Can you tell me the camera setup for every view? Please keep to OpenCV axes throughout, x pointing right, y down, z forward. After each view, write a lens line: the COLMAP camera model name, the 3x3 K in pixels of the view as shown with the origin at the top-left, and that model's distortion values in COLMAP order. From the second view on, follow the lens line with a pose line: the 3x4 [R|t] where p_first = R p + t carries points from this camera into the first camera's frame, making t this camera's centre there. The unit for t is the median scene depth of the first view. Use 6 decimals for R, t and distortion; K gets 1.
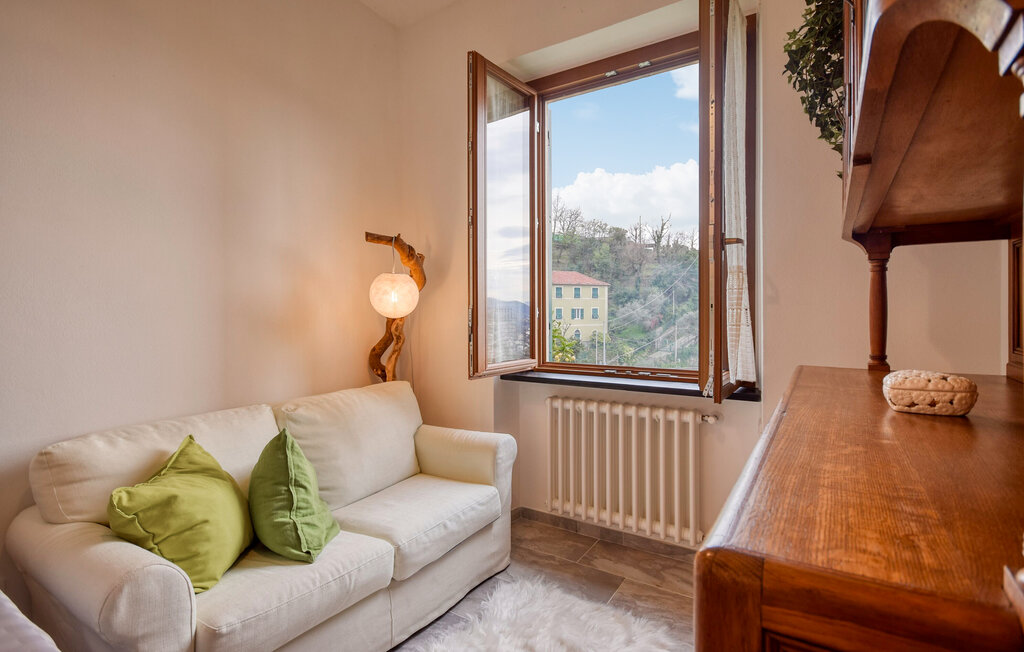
lens RADIAL K [[501.6, 0, 512.0], [0, 501.6, 326.0], [0, 0, 1]] dist [-0.001210, -0.000053]
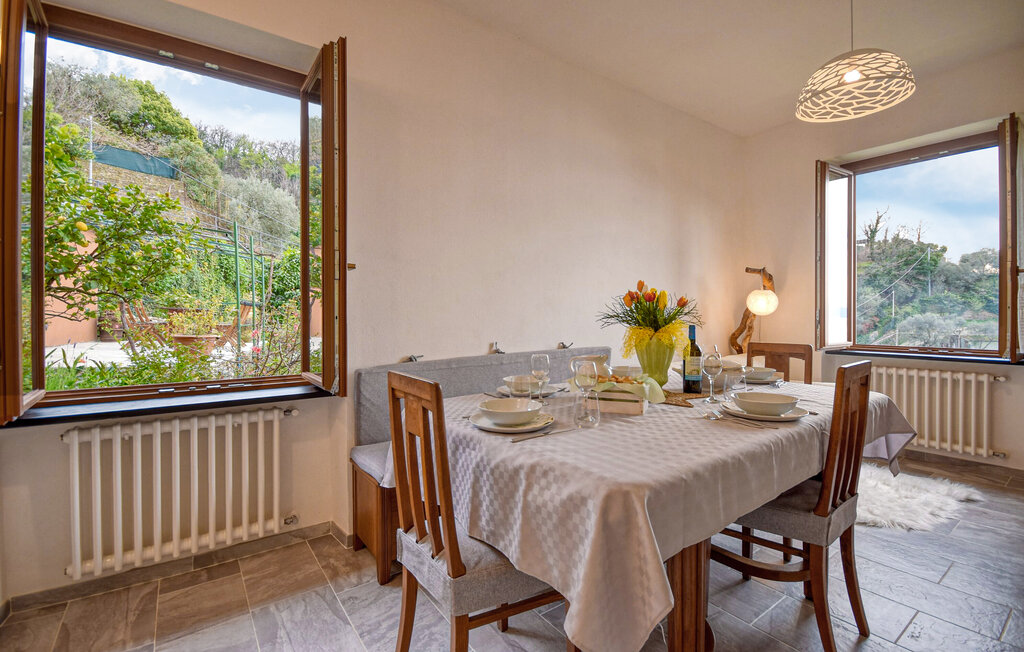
lens RADIAL K [[461.3, 0, 497.1], [0, 461.3, 324.2], [0, 0, 1]] dist [0.002082, -0.011168]
pose [[0.923125, 0.008312, -0.384411, -0.414820], [-0.011084, 0.999926, -0.004996, 0.029500], [0.384341, 0.008873, 0.923148, -0.742969]]
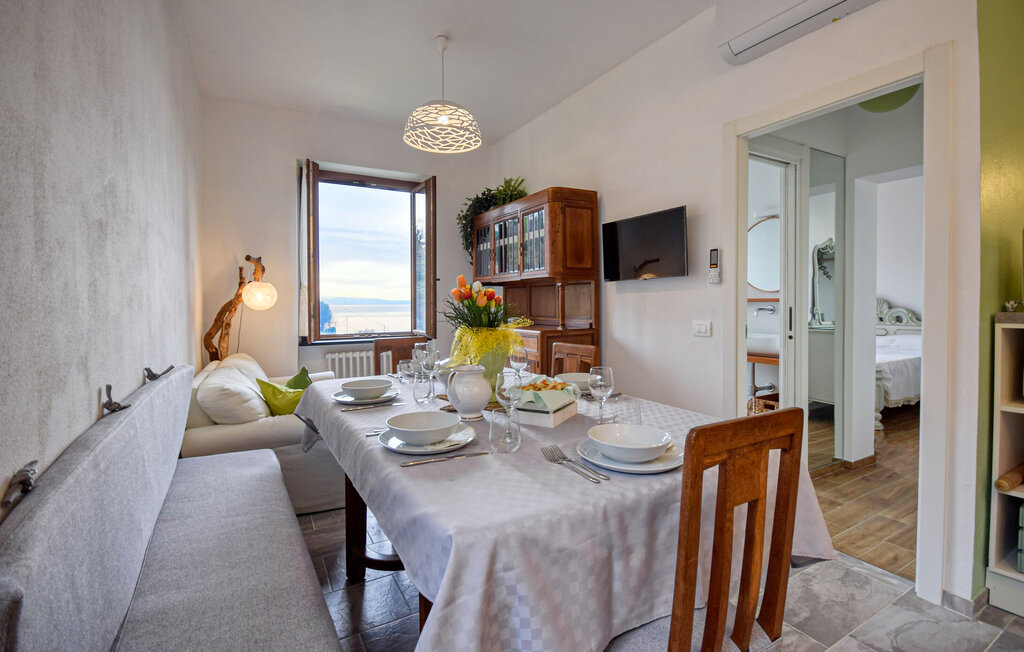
lens RADIAL K [[461.3, 0, 497.1], [0, 461.3, 324.2], [0, 0, 1]] dist [0.002082, -0.011168]
pose [[0.462844, -0.042395, 0.885426, -1.045991], [0.027816, 0.999058, 0.033296, -0.001077], [-0.886003, 0.009218, 0.463587, -0.308425]]
